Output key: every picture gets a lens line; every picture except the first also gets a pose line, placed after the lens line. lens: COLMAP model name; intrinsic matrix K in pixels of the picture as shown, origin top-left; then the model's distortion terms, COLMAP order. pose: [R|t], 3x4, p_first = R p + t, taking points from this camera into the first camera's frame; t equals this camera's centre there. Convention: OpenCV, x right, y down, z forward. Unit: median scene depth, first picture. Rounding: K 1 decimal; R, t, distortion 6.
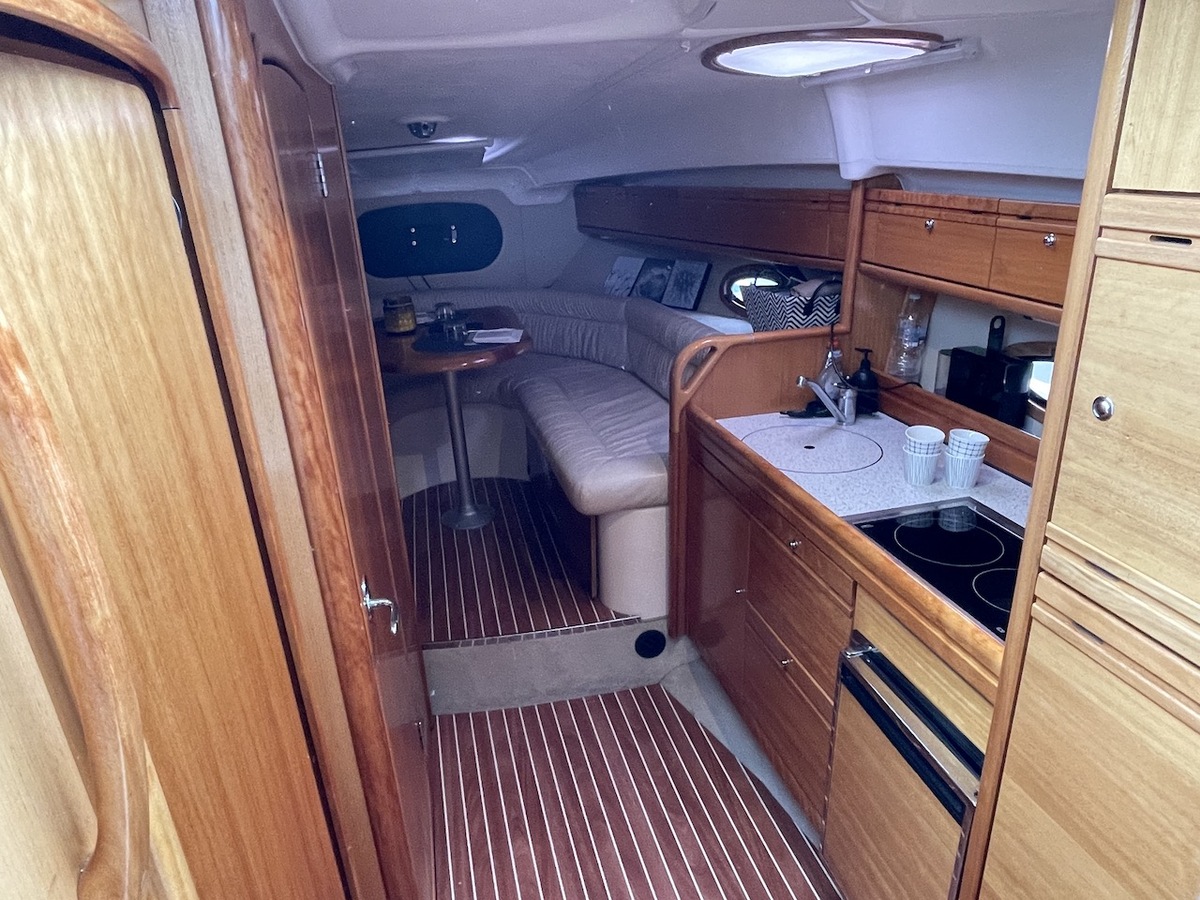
lens RADIAL K [[748.0, 0, 593.0], [0, 748.0, 448.6], [0, 0, 1]] dist [-0.038353, -0.003594]
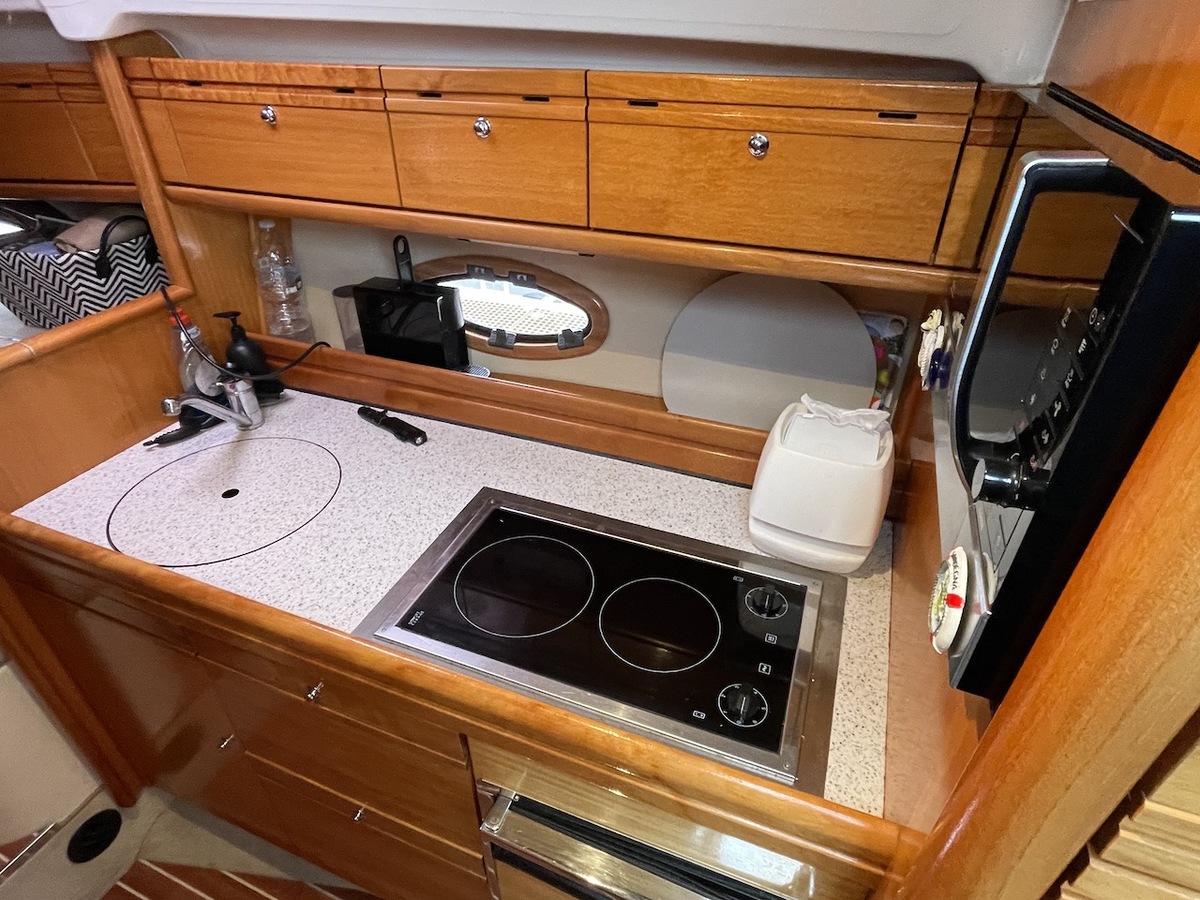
lens RADIAL K [[667.9, 0, 594.3], [0, 667.9, 461.7], [0, 0, 1]] dist [-0.004255, 0.006587]
pose [[0.587059, -0.417221, 0.693750, 0.076178], [0.278462, 0.908742, 0.310880, -0.109333], [-0.760145, 0.010678, 0.649665, 0.343212]]
